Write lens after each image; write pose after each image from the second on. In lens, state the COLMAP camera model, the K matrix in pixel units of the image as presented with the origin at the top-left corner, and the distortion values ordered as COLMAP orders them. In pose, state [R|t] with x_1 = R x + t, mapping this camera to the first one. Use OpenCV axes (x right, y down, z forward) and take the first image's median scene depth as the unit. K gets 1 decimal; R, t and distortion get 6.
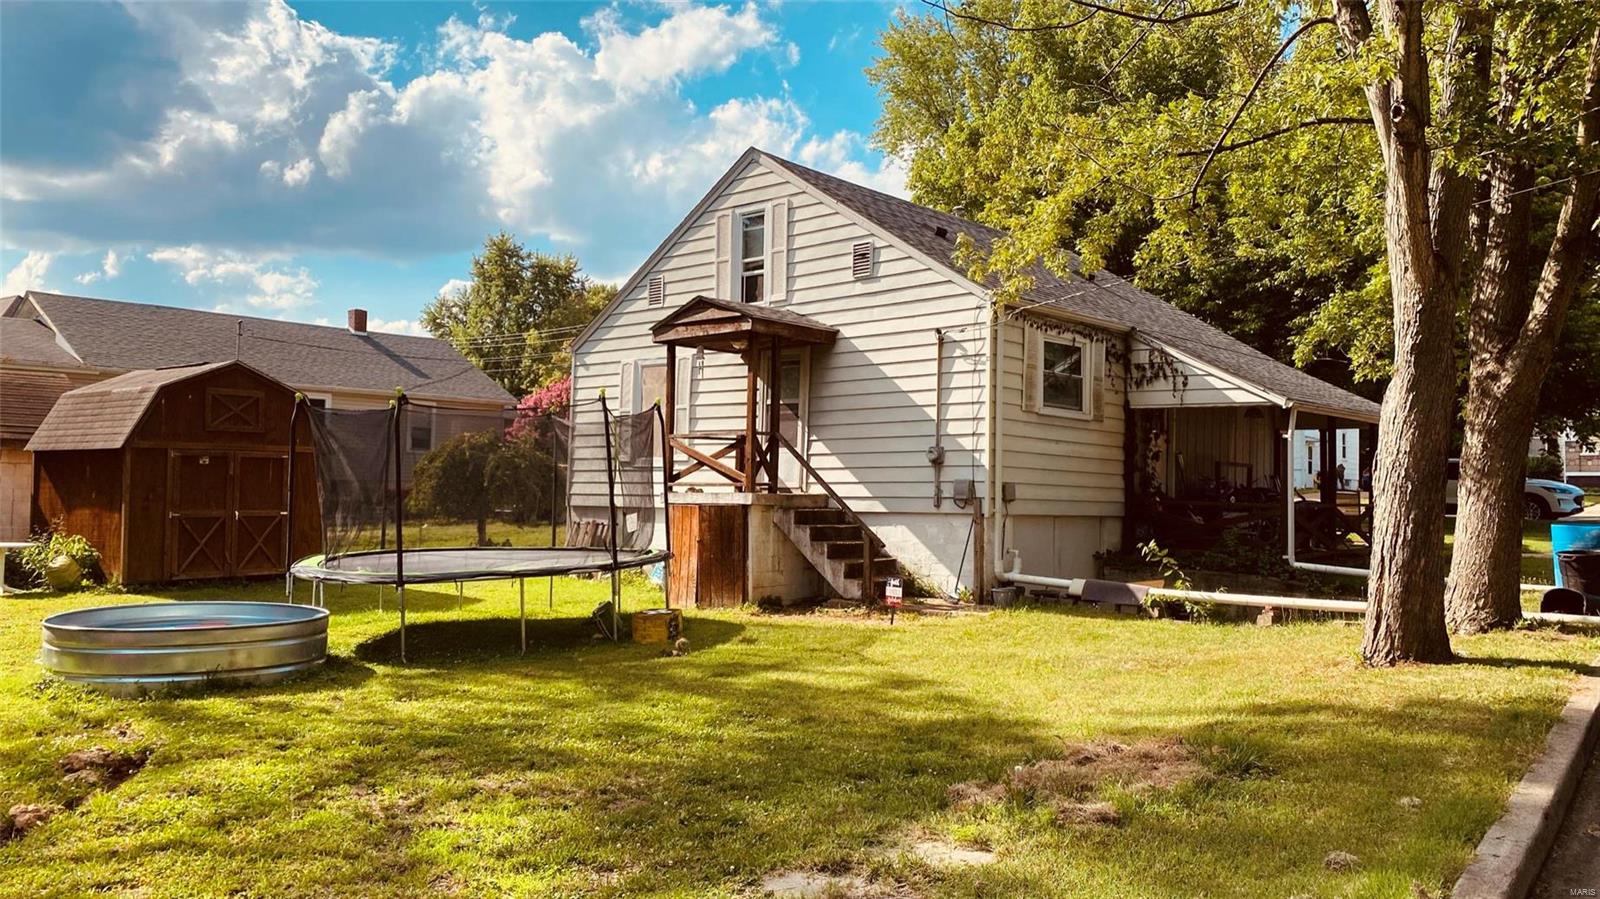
lens RADIAL K [[1195.3, 0, 840.3], [0, 1195.3, 440.2], [0, 0, 1]] dist [0.004479, -0.001257]
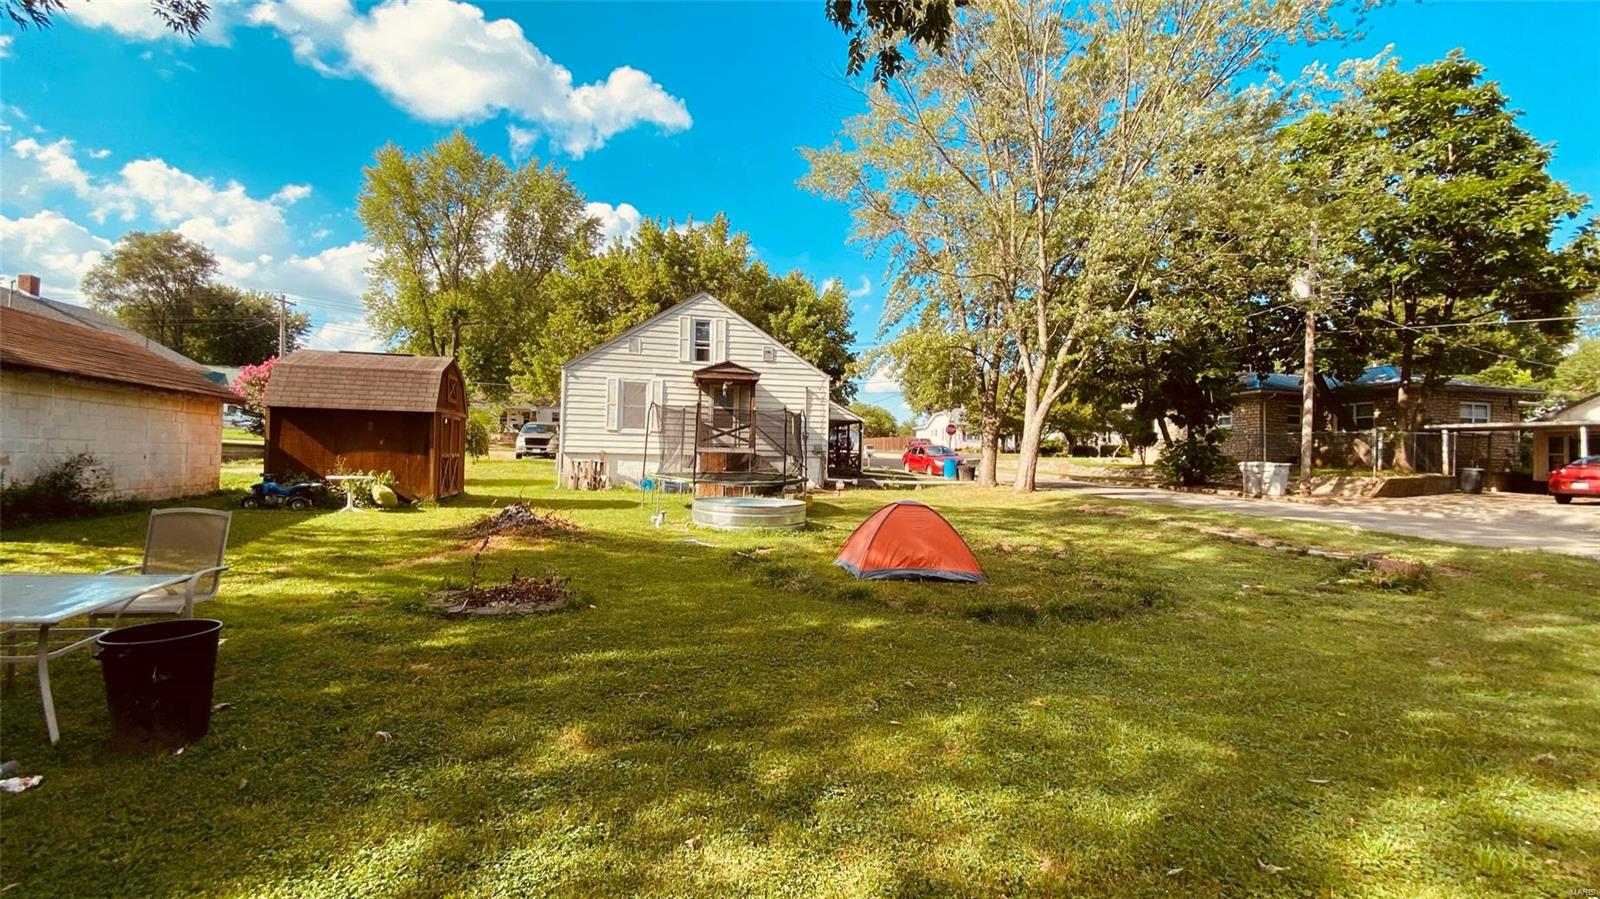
lens RADIAL K [[635.8, 0, 799.8], [0, 635.8, 458.8], [0, 0, 1]] dist [-0.000814, -0.013753]
pose [[0.593989, -0.003321, 0.804467, -0.922802], [-0.049665, 0.997933, 0.040791, 0.007897], [-0.802939, -0.064183, 0.592596, 0.147411]]
